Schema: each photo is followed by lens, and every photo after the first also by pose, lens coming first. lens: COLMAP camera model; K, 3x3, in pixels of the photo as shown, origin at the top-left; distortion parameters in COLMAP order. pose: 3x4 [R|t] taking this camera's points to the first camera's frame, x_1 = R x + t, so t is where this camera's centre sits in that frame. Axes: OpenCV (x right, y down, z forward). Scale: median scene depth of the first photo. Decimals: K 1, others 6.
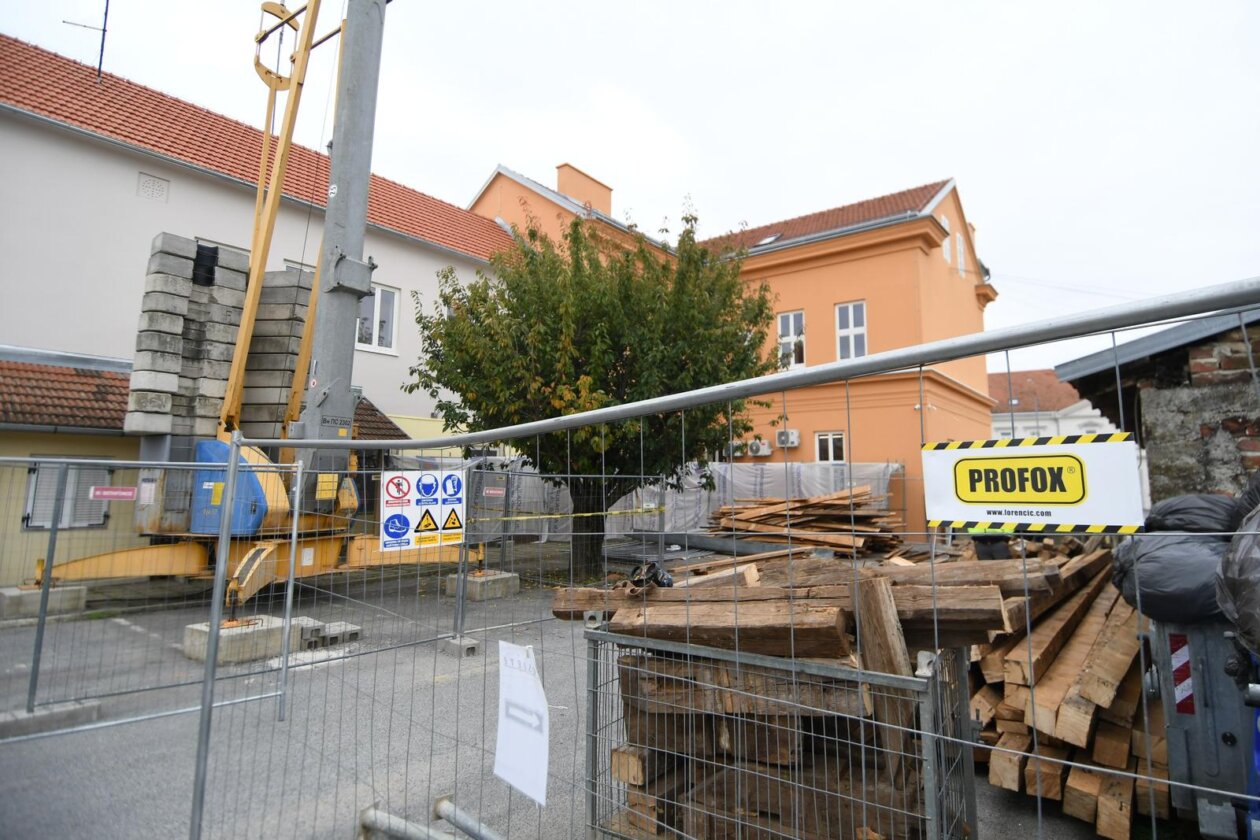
lens RADIAL K [[668.3, 0, 684.3], [0, 668.3, 391.2], [0, 0, 1]] dist [0.044129, -0.047088]
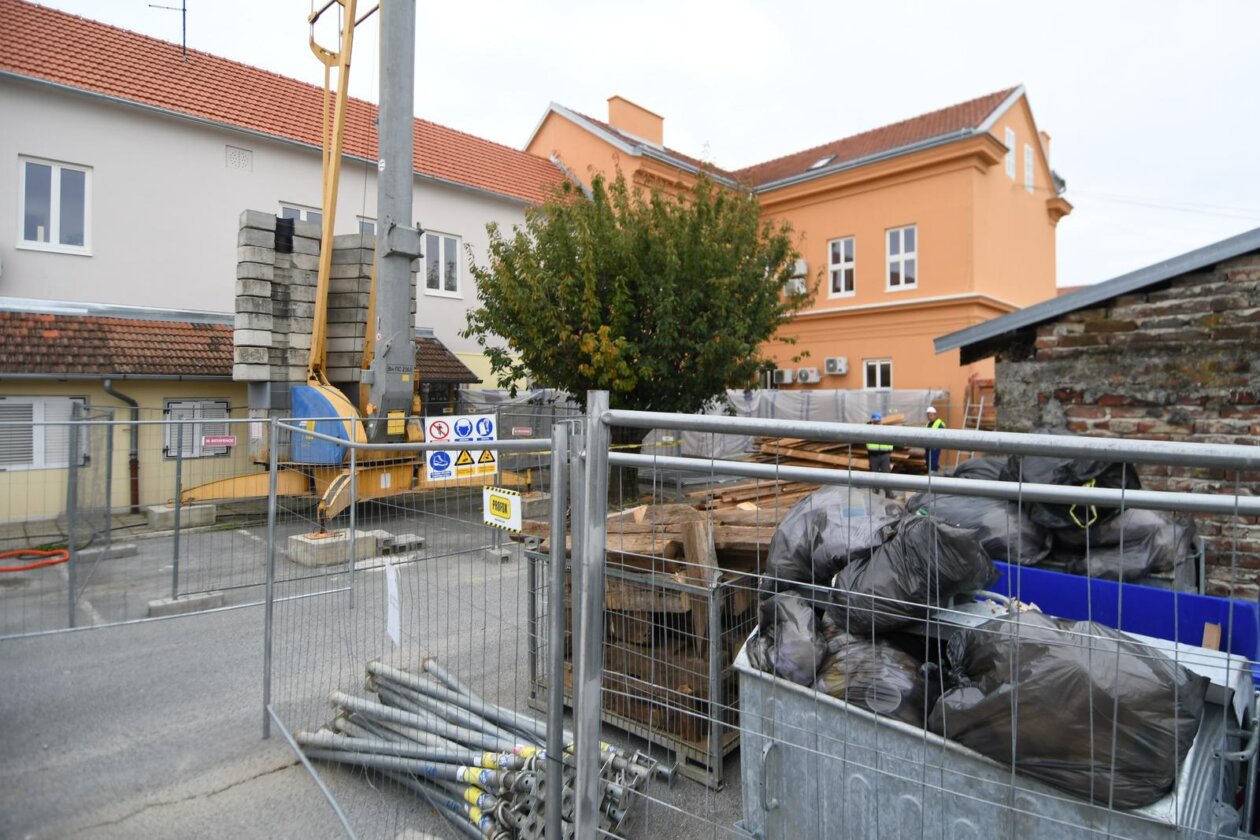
lens RADIAL K [[668.9, 0, 682.5], [0, 668.9, 391.6], [0, 0, 1]] dist [0.063343, -0.066197]
pose [[0.991696, -0.007771, -0.128372, 0.116353], [0.023446, 0.992369, 0.121057, -0.043497], [0.126452, -0.123061, 0.984310, -0.095829]]
